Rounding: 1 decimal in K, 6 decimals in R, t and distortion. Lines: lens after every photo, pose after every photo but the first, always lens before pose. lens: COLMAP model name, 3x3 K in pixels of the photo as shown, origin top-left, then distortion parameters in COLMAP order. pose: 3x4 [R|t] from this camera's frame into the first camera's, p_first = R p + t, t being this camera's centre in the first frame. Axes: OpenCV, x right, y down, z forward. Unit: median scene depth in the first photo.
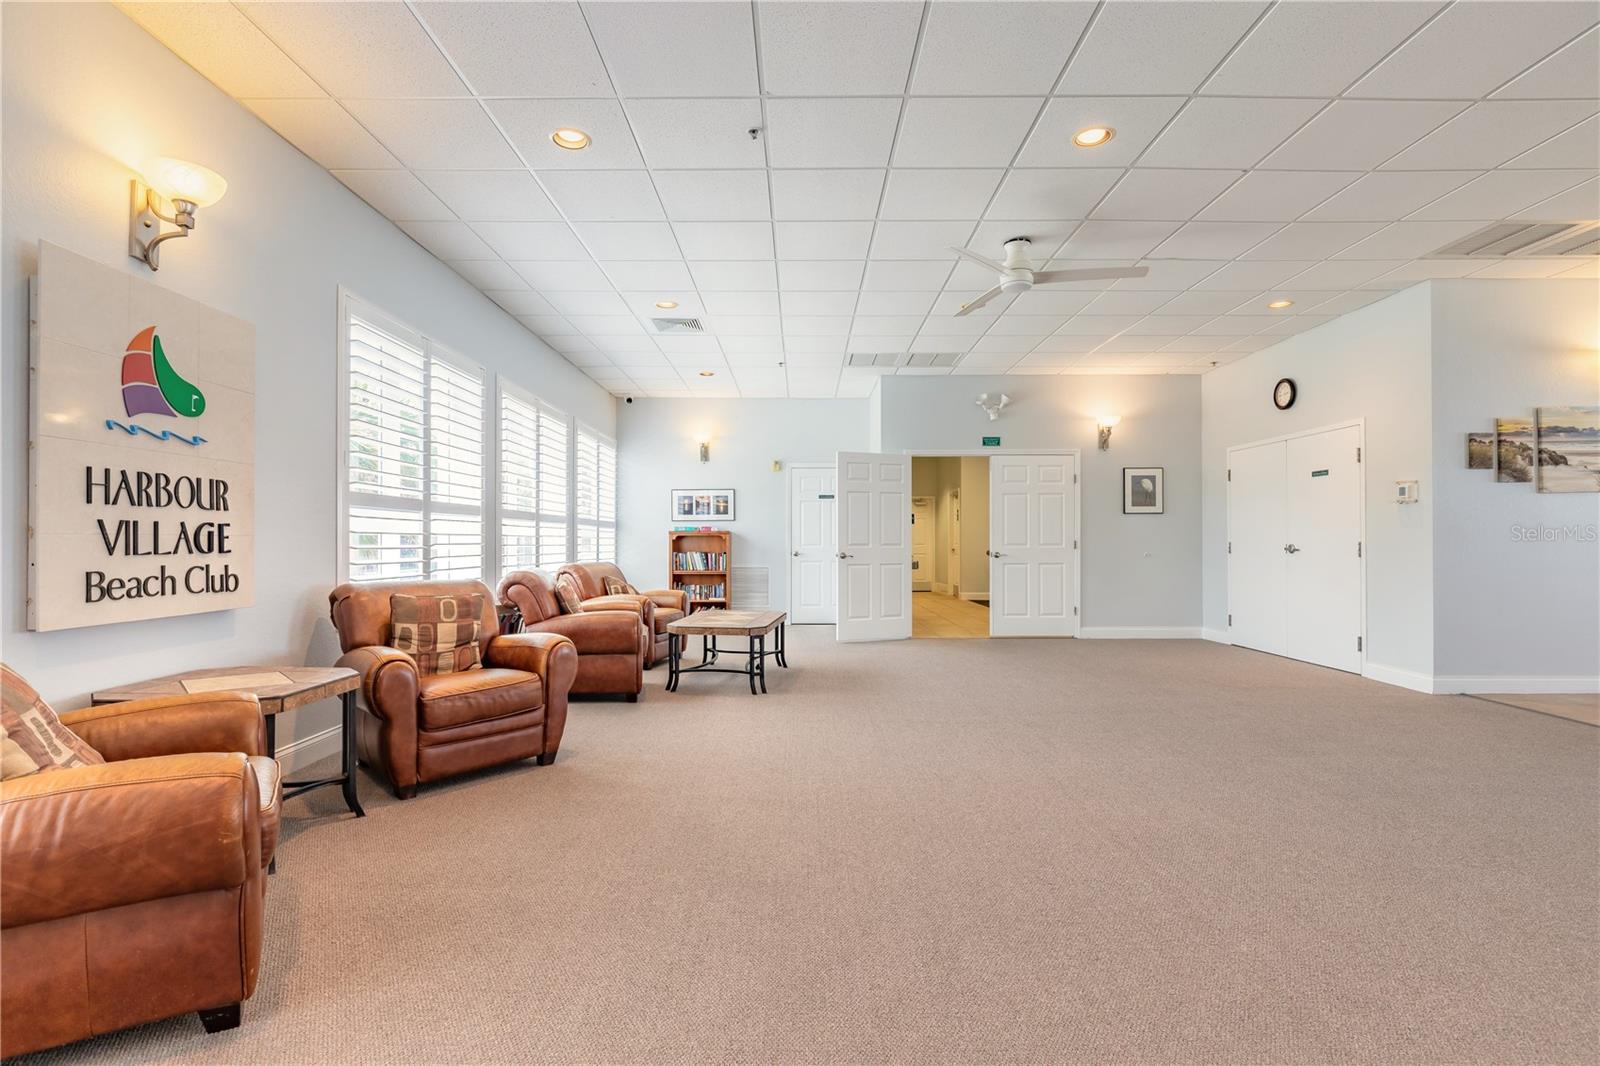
lens RADIAL K [[771.5, 0, 800.0], [0, 771.5, 533.0], [0, 0, 1]] dist [-0.000328, -0.000096]
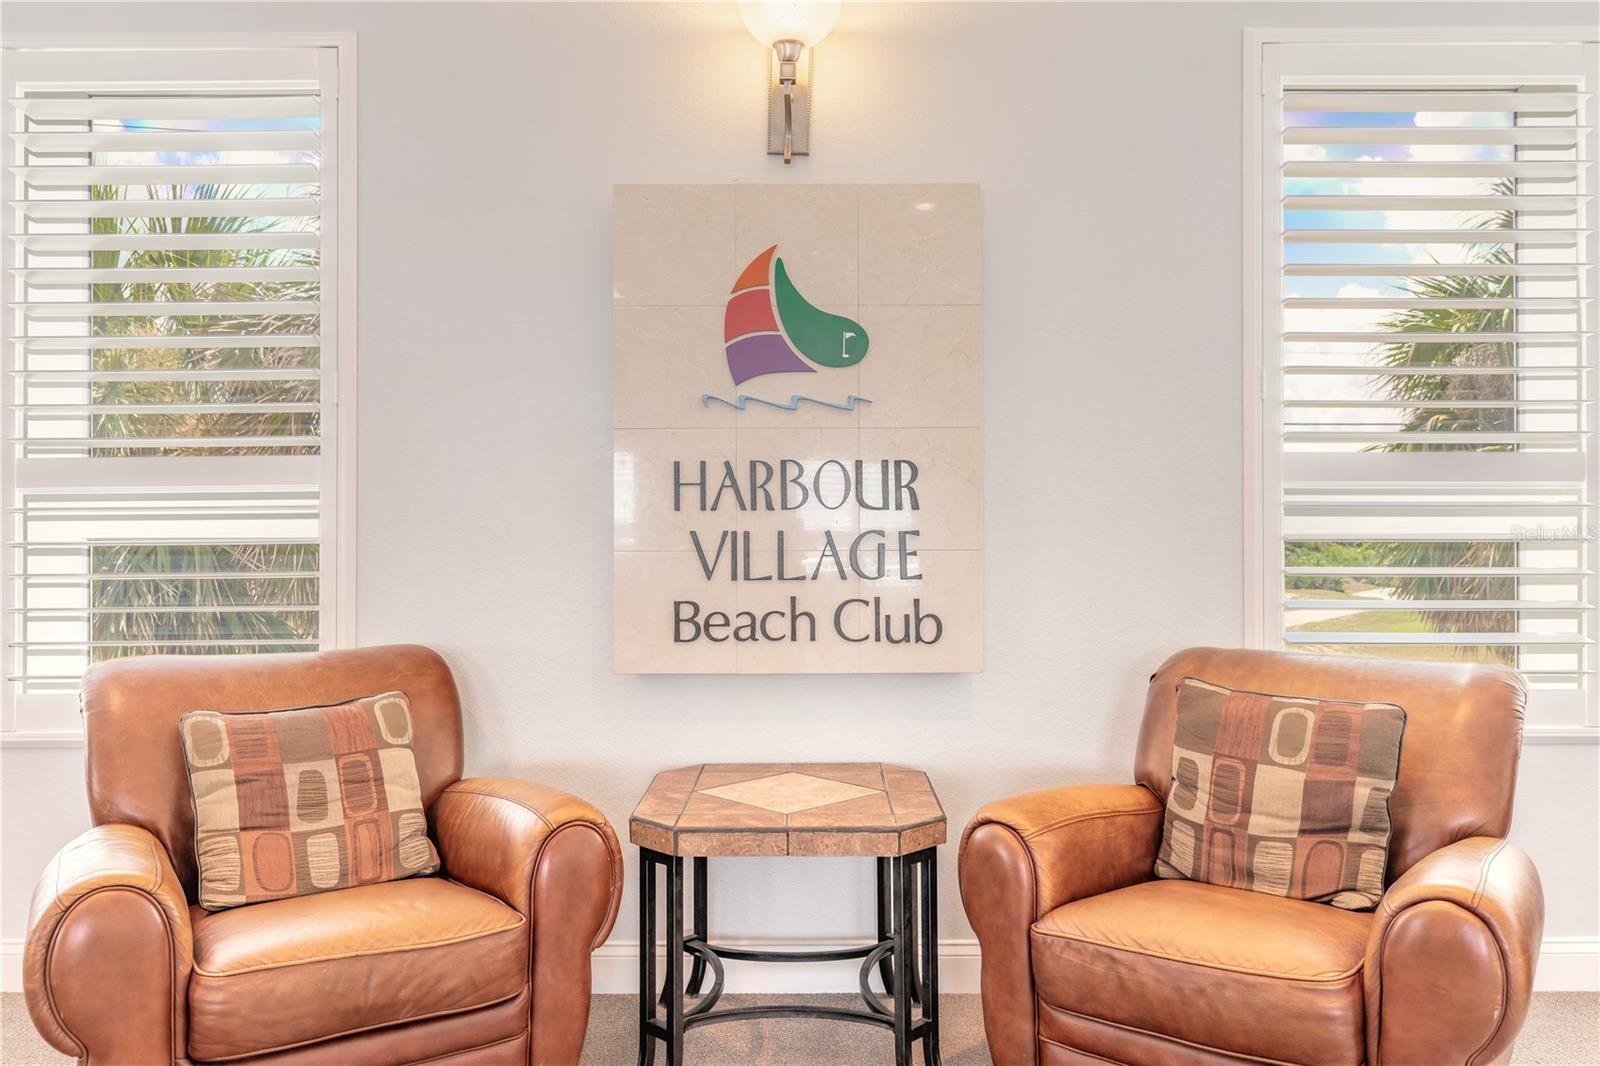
lens RADIAL K [[1257.6, 0, 800.0], [0, 1257.6, 533.0], [0, 0, 1]] dist [0.007888, 0.000917]
pose [[-0.034078, -0.006700, -0.999397, 0.268199], [0.016201, 0.999842, -0.007255, -0.005039], [0.999288, -0.016439, -0.033964, 1.027259]]
